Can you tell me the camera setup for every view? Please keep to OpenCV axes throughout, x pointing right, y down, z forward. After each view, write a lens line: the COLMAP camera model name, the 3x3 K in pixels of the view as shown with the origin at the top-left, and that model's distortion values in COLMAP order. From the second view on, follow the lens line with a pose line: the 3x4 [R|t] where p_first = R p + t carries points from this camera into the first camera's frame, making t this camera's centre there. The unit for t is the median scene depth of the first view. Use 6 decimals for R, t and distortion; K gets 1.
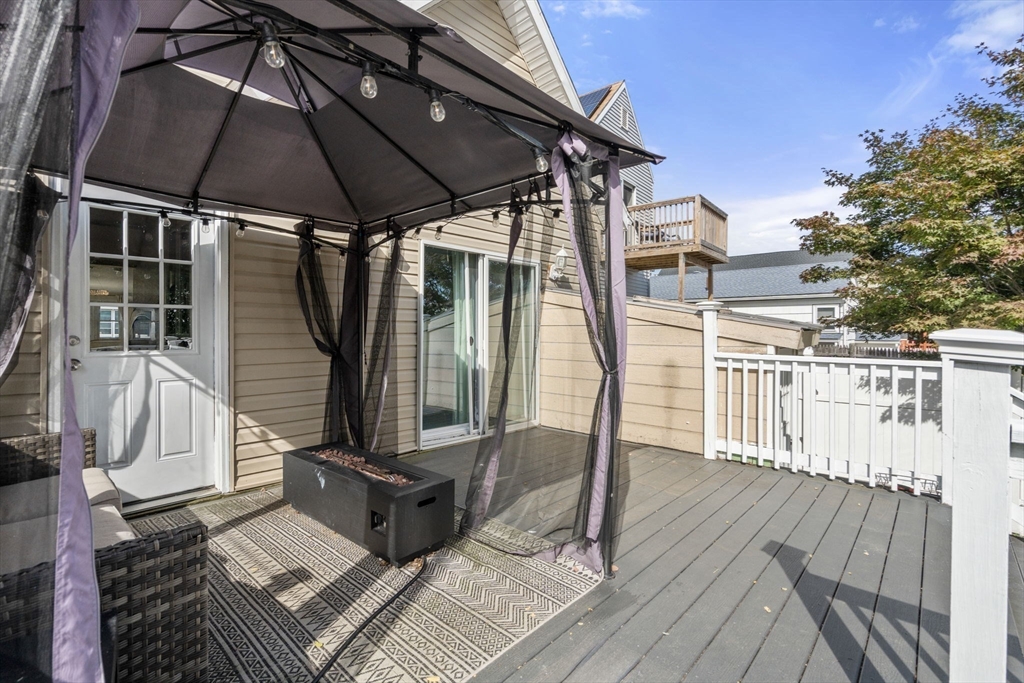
lens RADIAL K [[467.9, 0, 509.0], [0, 467.9, 335.9], [0, 0, 1]] dist [-0.000631, -0.000056]
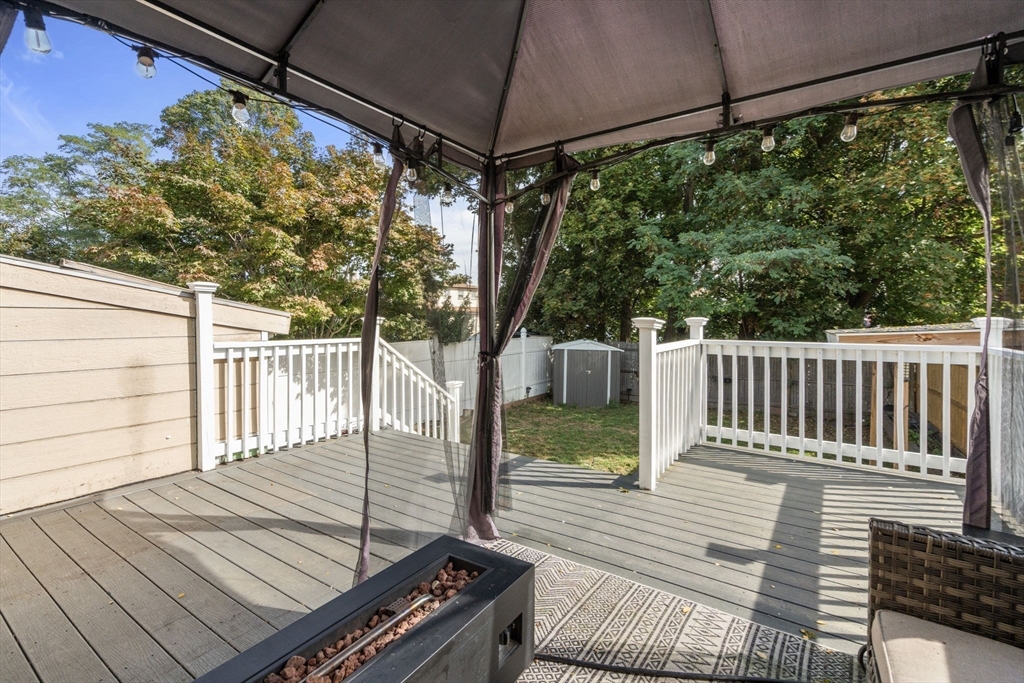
lens RADIAL K [[467.9, 0, 509.0], [0, 467.9, 335.9], [0, 0, 1]] dist [-0.000631, -0.000056]
pose [[-0.144847, -0.035219, 0.988827, -0.665552], [0.008811, 0.999281, 0.036882, -0.003336], [-0.989415, 0.014055, -0.144433, 0.846791]]
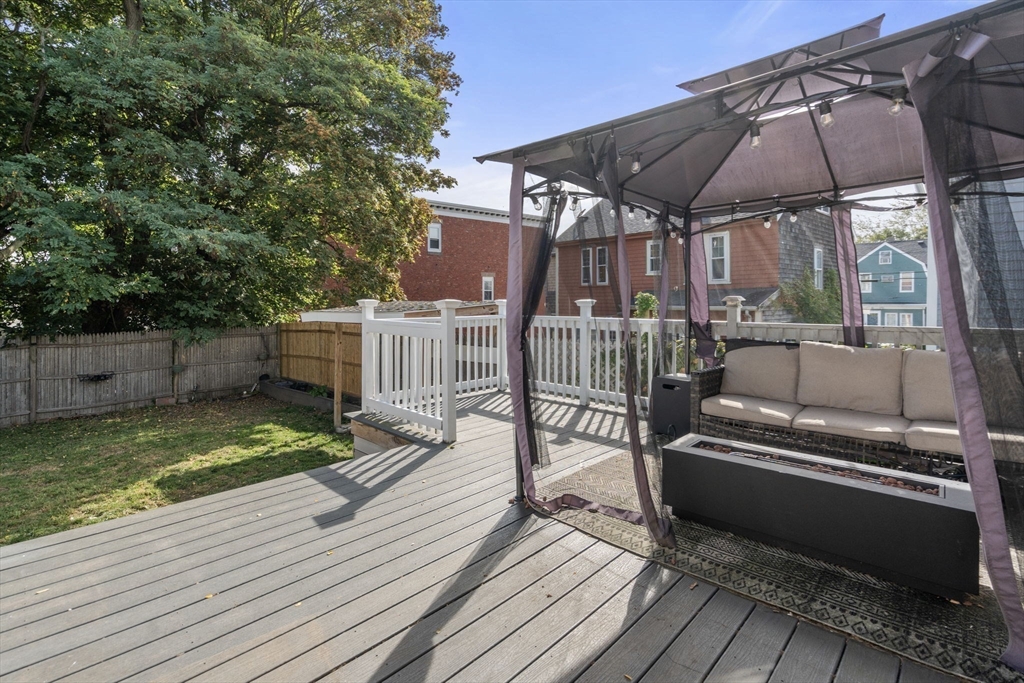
lens RADIAL K [[476.4, 0, 513.8], [0, 476.4, 303.1], [0, 0, 1]] dist [-0.000904, -0.000191]
pose [[-0.999830, -0.007852, 0.016705, 0.157043], [-0.007791, 0.999963, 0.003698, -0.008516], [-0.016733, 0.003568, -0.999854, 1.714840]]
